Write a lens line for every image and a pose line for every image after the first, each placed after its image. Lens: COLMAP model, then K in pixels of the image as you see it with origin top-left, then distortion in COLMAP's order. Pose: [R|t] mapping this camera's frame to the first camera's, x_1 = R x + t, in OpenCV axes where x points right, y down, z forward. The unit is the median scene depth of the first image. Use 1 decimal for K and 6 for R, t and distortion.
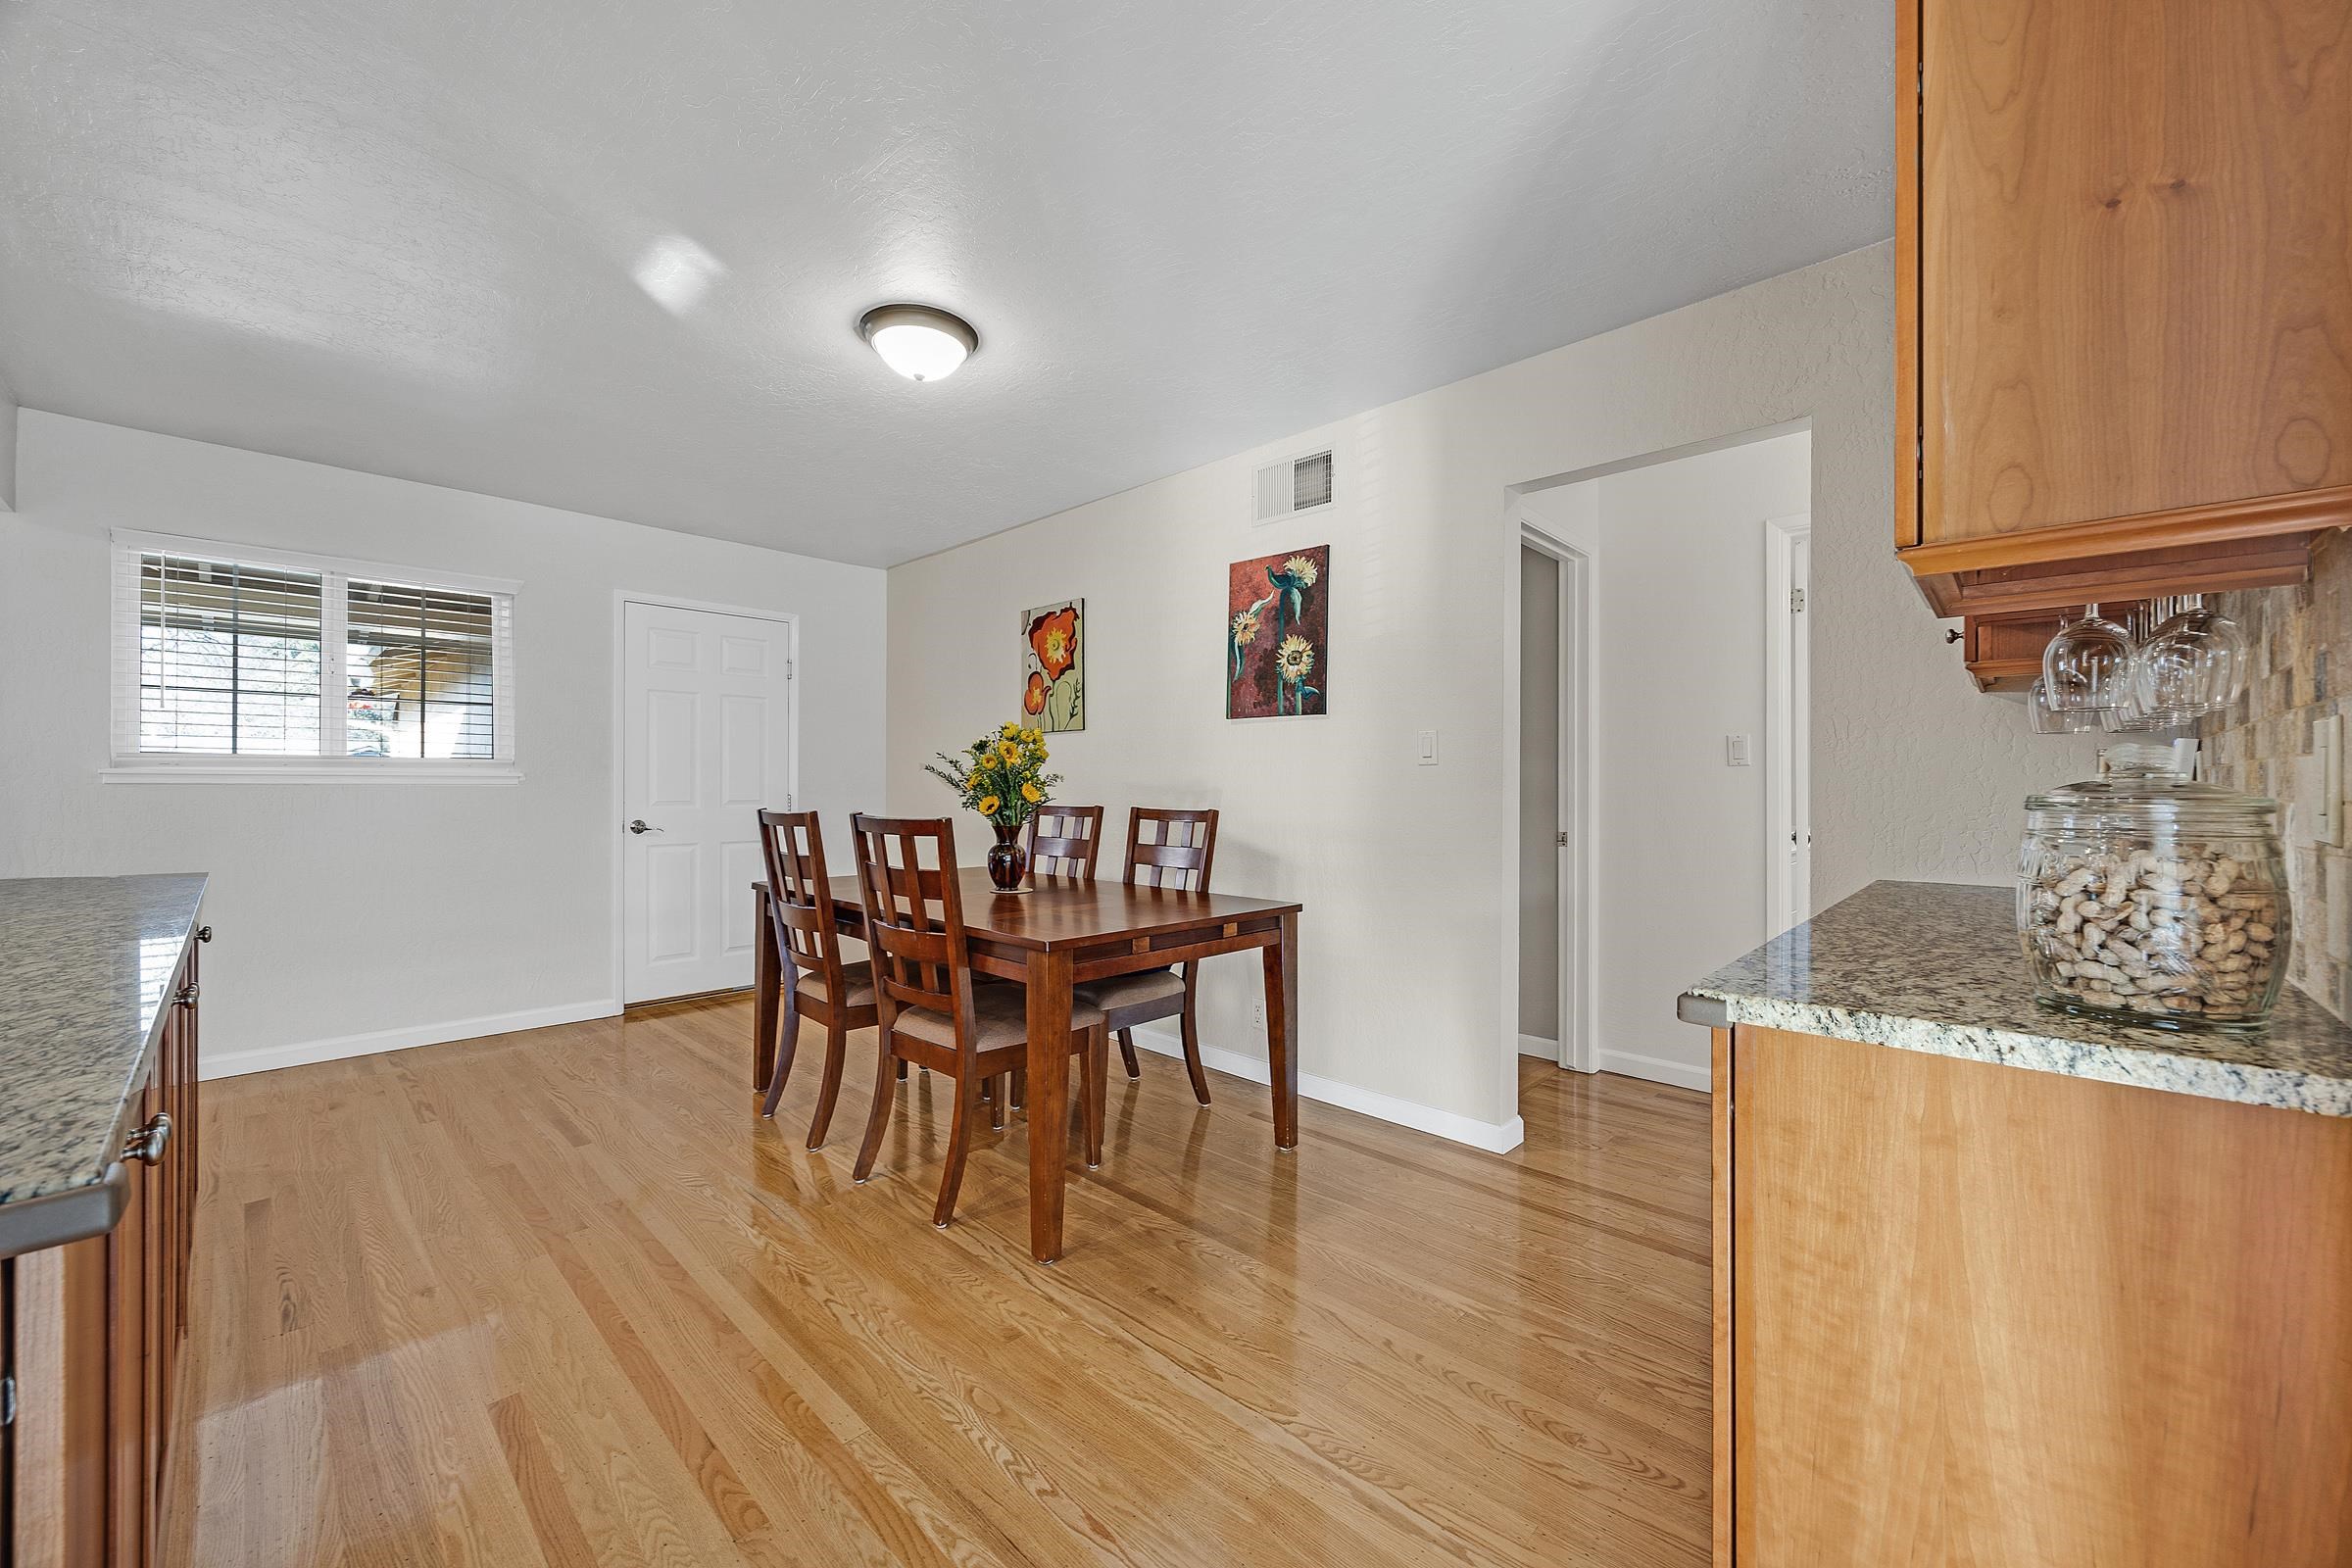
lens RADIAL K [[904.0, 0, 1162.4], [0, 904.0, 769.9], [0, 0, 1]] dist [0.001091, -0.000205]
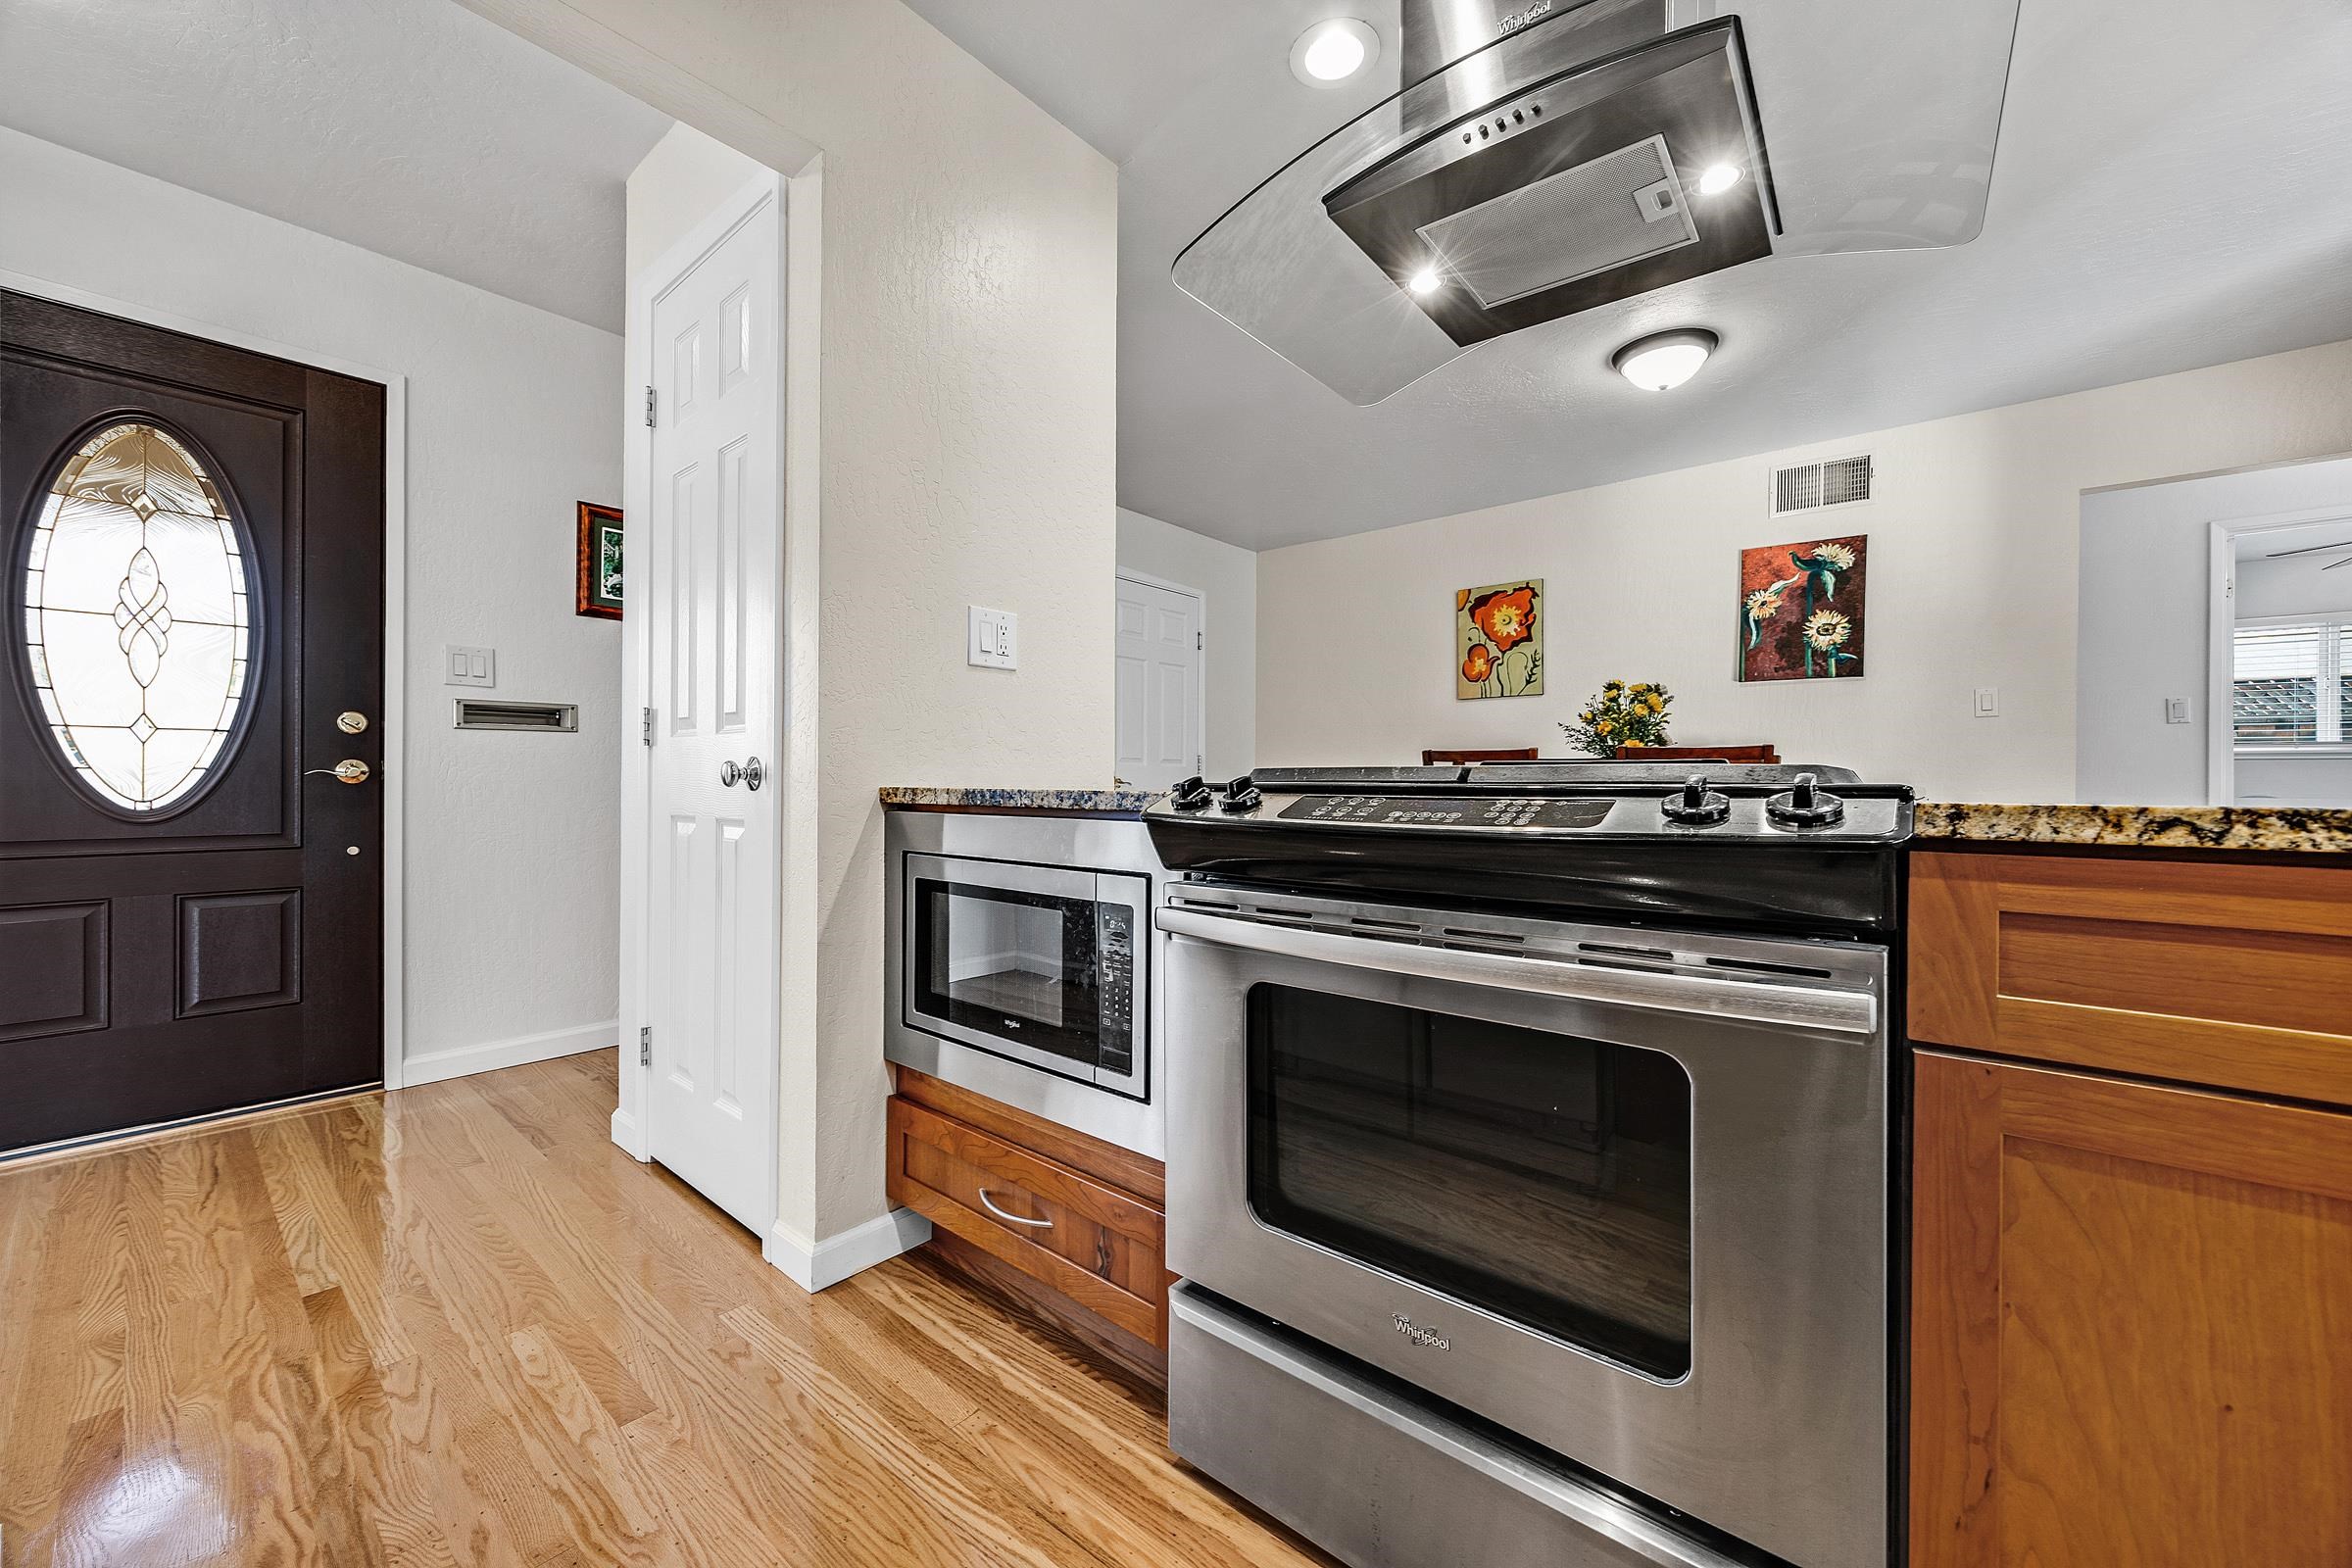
lens RADIAL K [[904.0, 0, 1171.7], [0, 904.0, 779.2], [0, 0, 1]] dist [0.001091, -0.000205]
pose [[0.997691, 0.006548, 0.067604, -0.776388], [-0.007491, 0.999878, 0.013704, 0.061802], [-0.067506, -0.014179, 0.997618, -0.128478]]
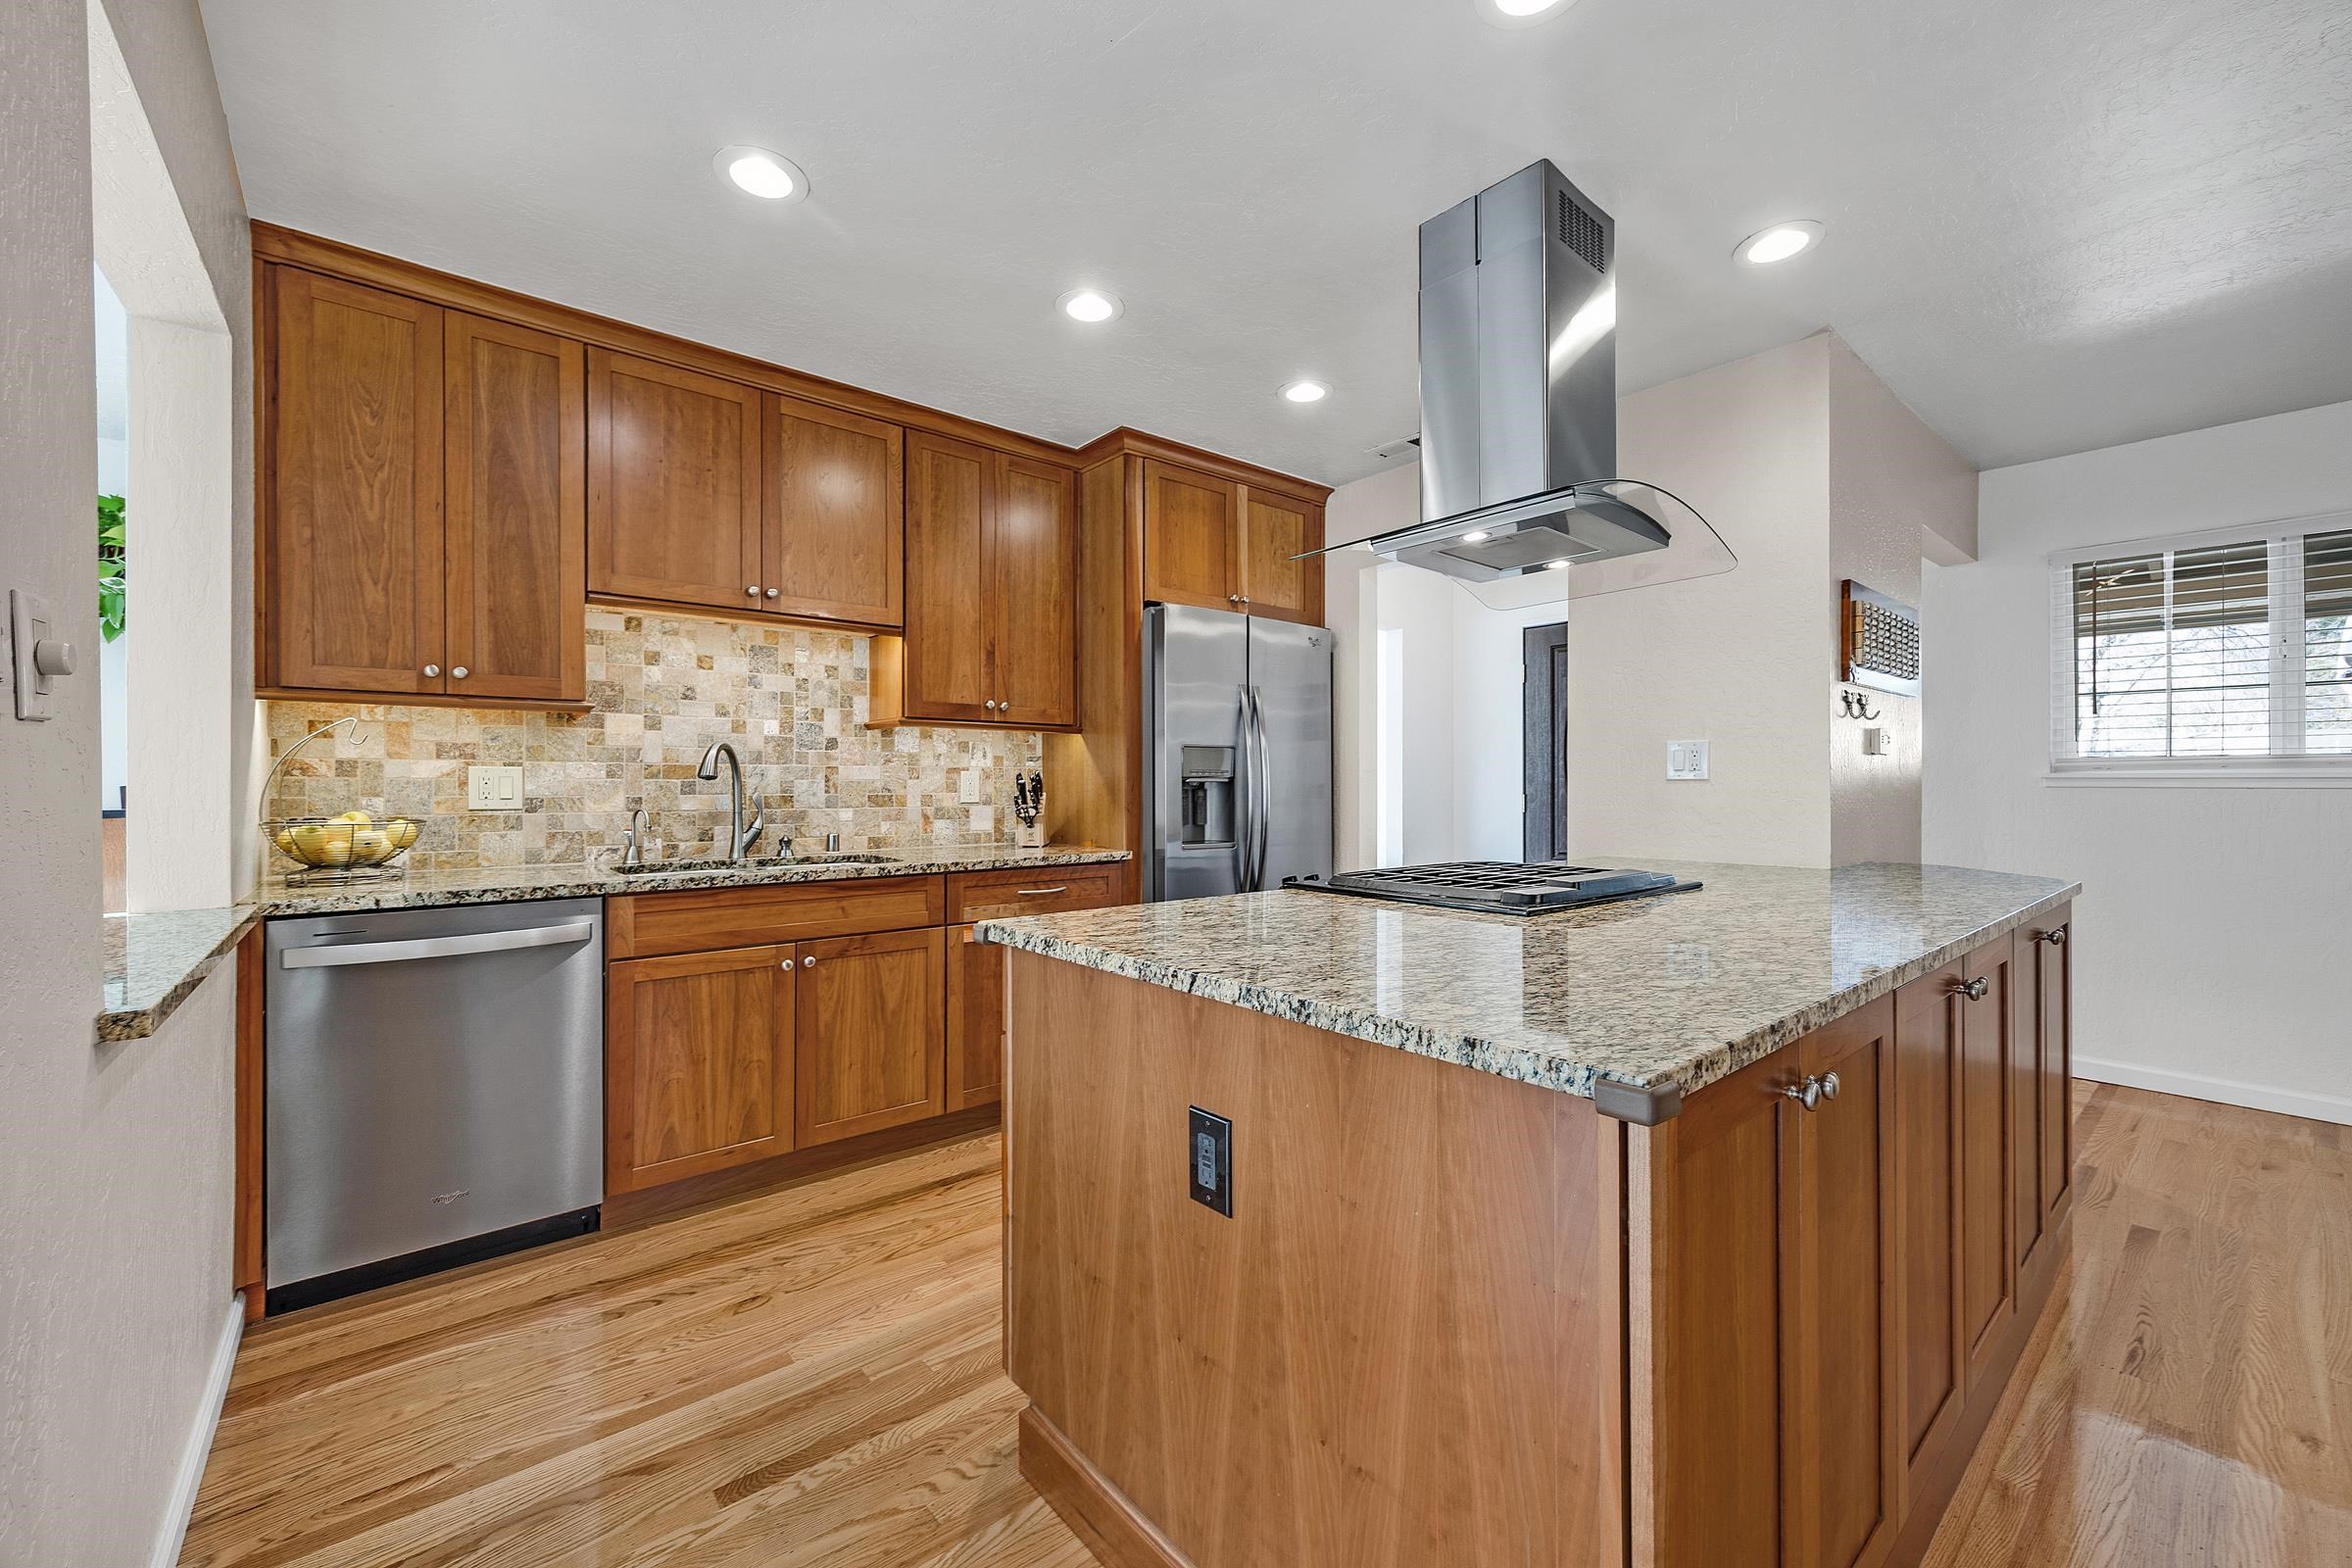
lens RADIAL K [[904.0, 0, 1177.0], [0, 904.0, 787.3], [0, 0, 1]] dist [0.001091, -0.000205]
pose [[-0.105117, -0.000668, -0.994460, 0.037579], [0.016658, 0.999858, -0.002433, -0.000217], [0.994320, -0.016822, -0.105091, 0.071101]]
